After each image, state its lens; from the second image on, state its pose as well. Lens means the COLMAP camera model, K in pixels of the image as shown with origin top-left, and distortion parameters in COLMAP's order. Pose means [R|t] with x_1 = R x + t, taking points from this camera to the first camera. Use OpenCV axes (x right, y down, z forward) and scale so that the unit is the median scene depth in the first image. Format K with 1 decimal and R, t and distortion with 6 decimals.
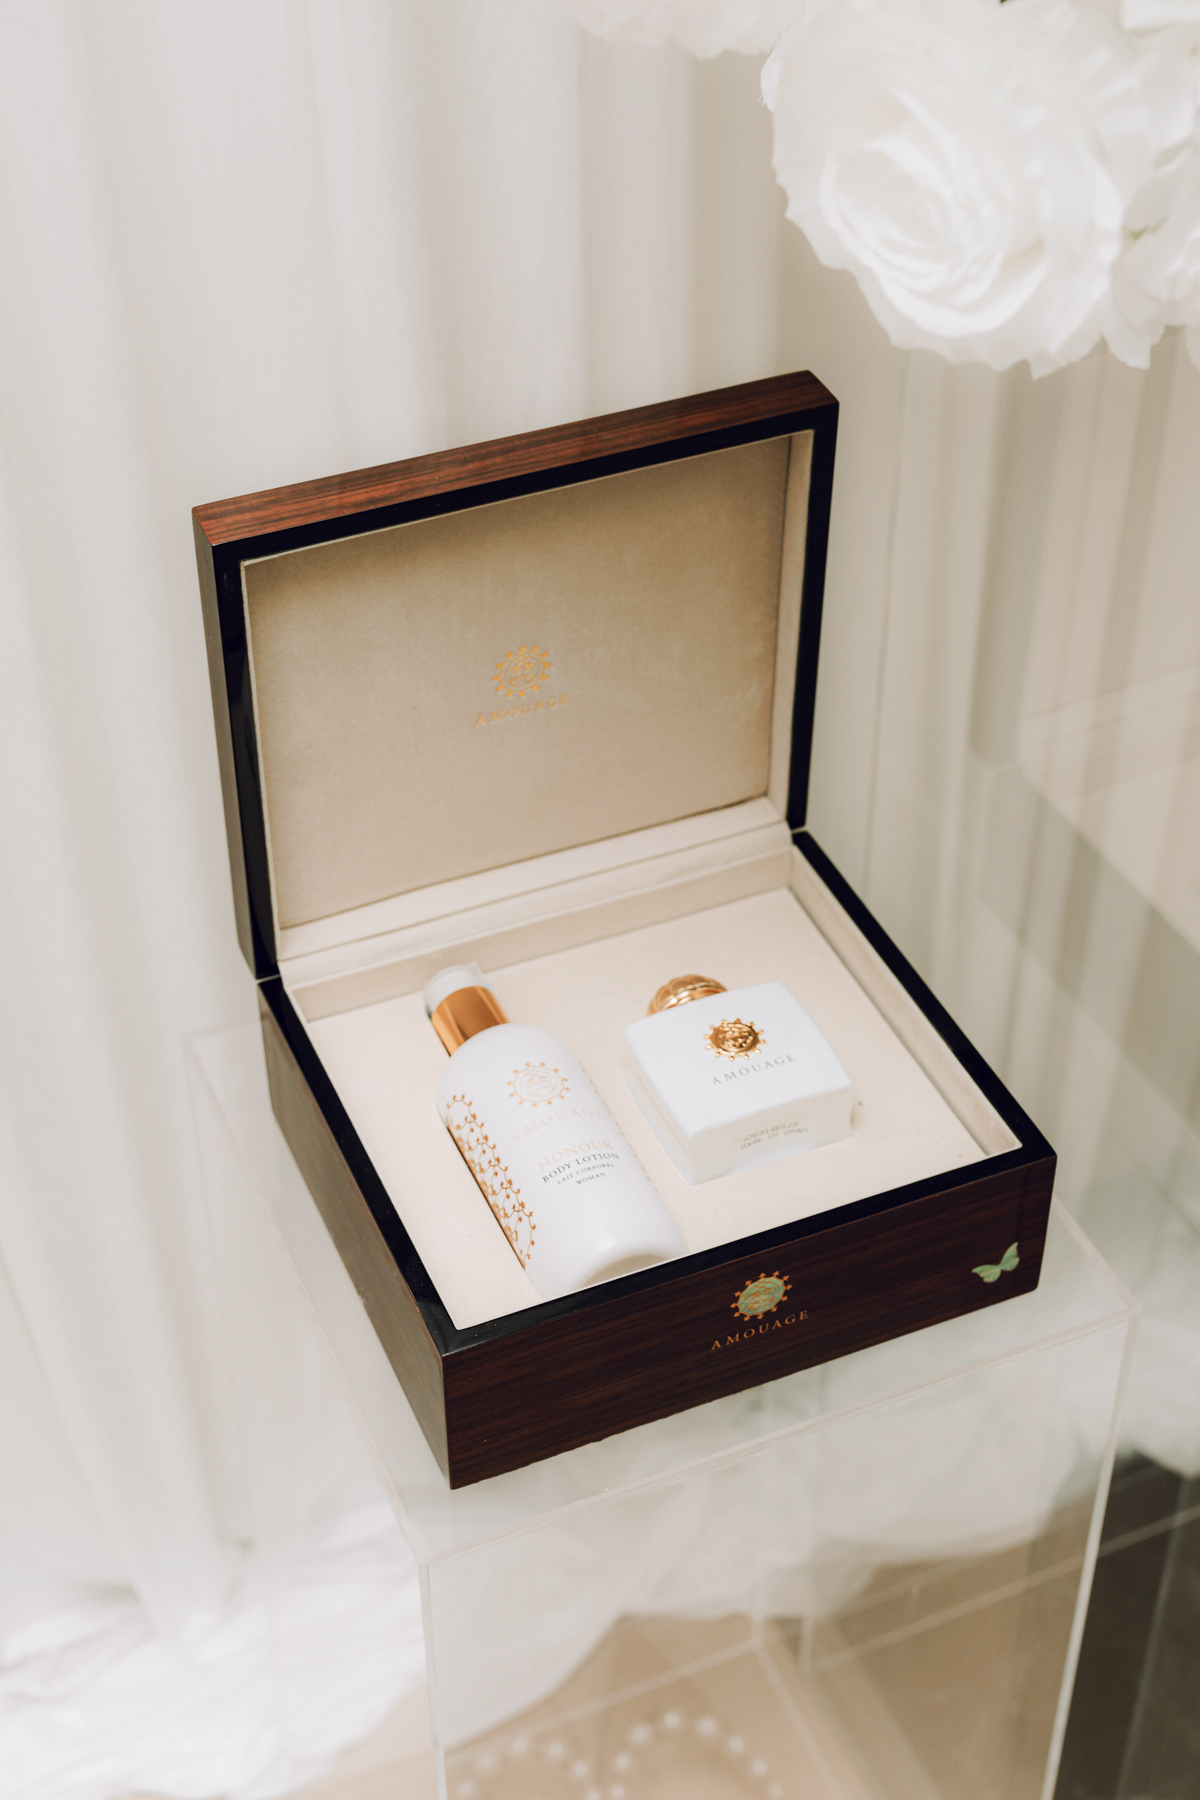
lens RADIAL K [[3074.6, 0, 600.0], [0, 3074.6, 900.0], [0, 0, 1]] dist [0.016293, -0.036563]
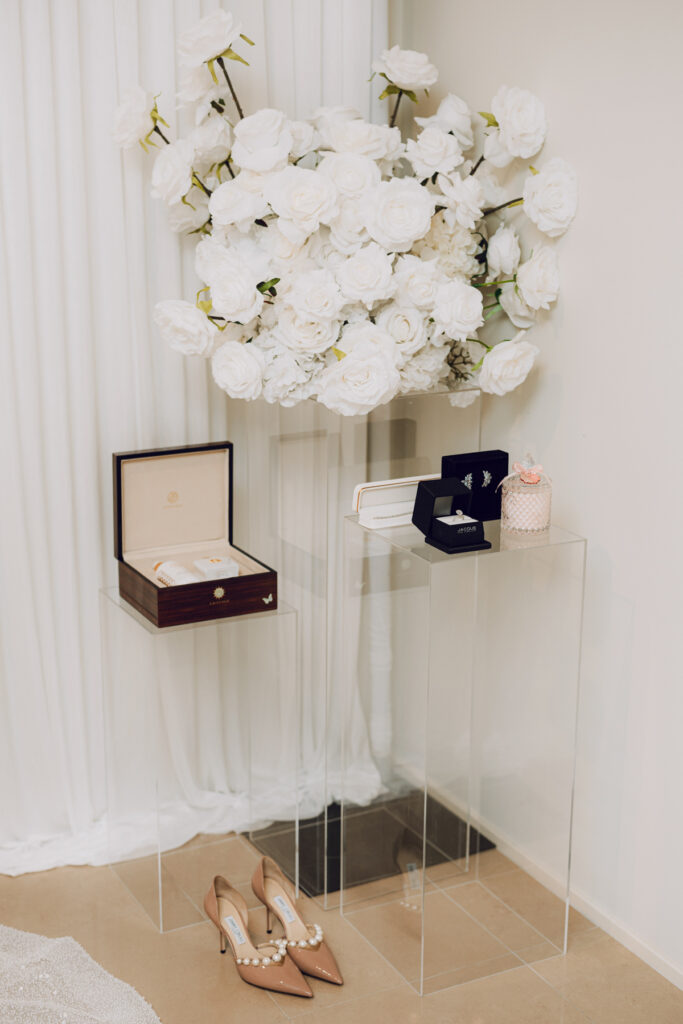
lens RADIAL K [[1749.1, 0, 341.5], [0, 1749.1, 512.0], [0, 0, 1]] dist [0.016293, -0.036563]
pose [[0.997814, -0.010584, 0.065233, 0.064487], [0.037592, 0.902737, -0.428547, 1.214246], [-0.054353, 0.430062, 0.901162, -1.631941]]
